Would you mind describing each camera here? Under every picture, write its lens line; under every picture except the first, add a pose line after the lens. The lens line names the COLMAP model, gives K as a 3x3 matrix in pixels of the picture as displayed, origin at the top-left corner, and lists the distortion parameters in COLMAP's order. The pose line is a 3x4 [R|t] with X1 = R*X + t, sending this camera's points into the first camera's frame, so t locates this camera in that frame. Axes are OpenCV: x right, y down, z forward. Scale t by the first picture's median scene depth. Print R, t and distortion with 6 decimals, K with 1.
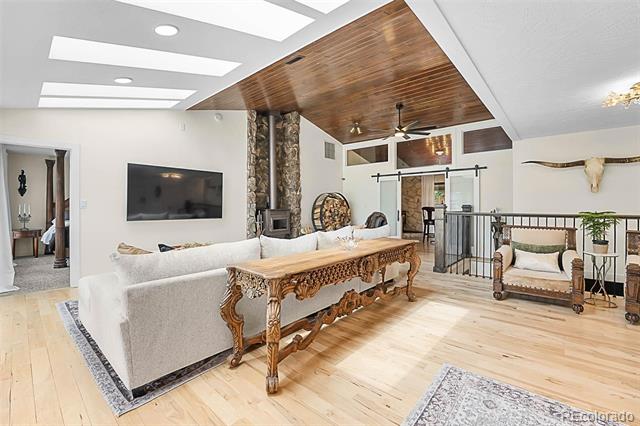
lens RADIAL K [[273.7, 0, 319.5], [0, 273.7, 208.0], [0, 0, 1]] dist [-0.019797, -0.000113]
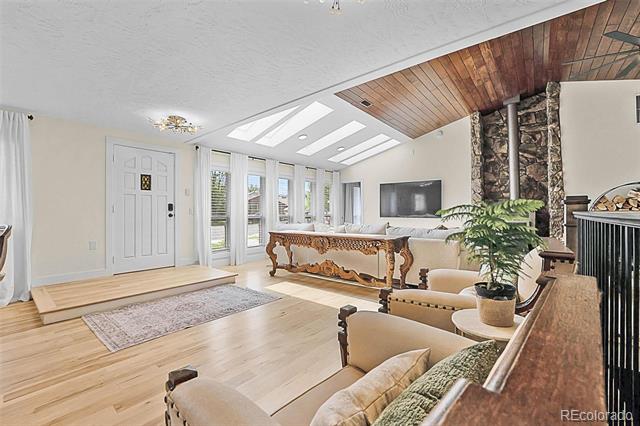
lens RADIAL K [[273.7, 0, 322.0], [0, 273.7, 210.7], [0, 0, 1]] dist [-0.019797, -0.000113]
pose [[0.048418, -0.001904, -0.998825, 0.615720], [-0.004037, 0.999990, -0.002102, 0.007316], [0.998819, 0.004134, 0.048410, 0.329613]]
